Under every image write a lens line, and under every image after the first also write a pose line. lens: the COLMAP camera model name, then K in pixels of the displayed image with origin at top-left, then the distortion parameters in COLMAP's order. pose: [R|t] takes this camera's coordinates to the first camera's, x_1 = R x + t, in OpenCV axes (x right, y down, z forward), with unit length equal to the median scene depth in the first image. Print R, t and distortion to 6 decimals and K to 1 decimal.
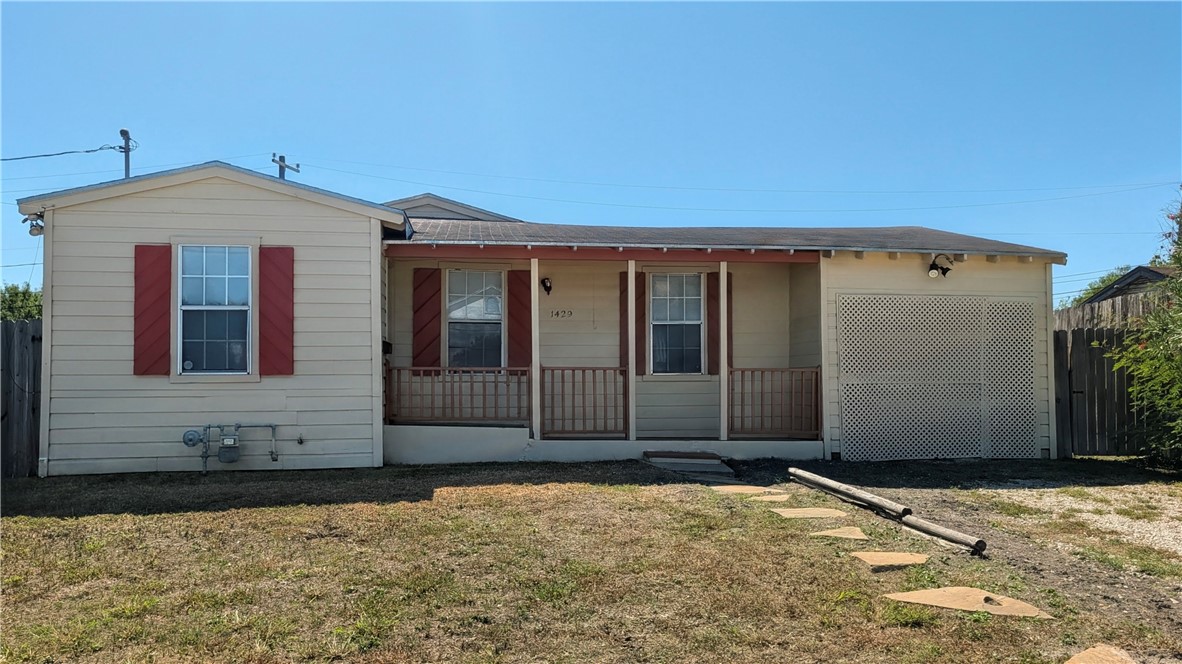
lens RADIAL K [[867.1, 0, 591.0], [0, 867.1, 323.5], [0, 0, 1]] dist [0.022844, 0.000313]
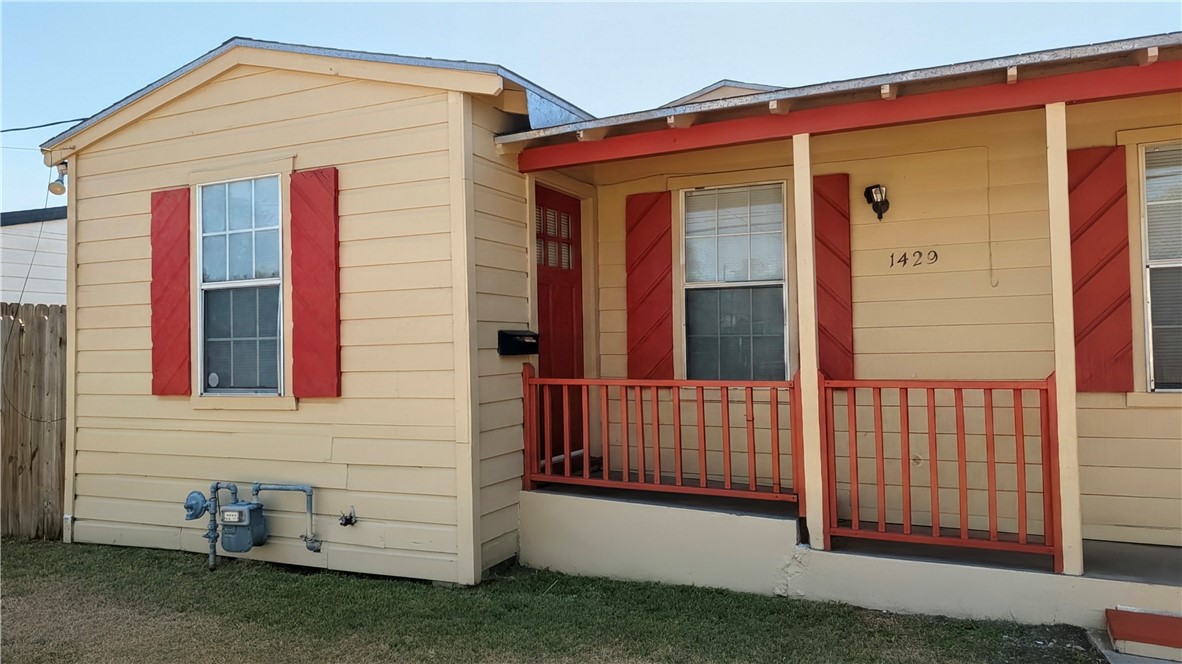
lens RADIAL K [[867.1, 0, 591.0], [0, 867.1, 323.5], [0, 0, 1]] dist [0.022844, 0.000313]
pose [[0.836168, -0.027970, -0.547759, 0.094281], [0.045290, 0.998809, 0.018135, 0.009176], [0.546600, -0.039973, 0.836439, 0.631094]]
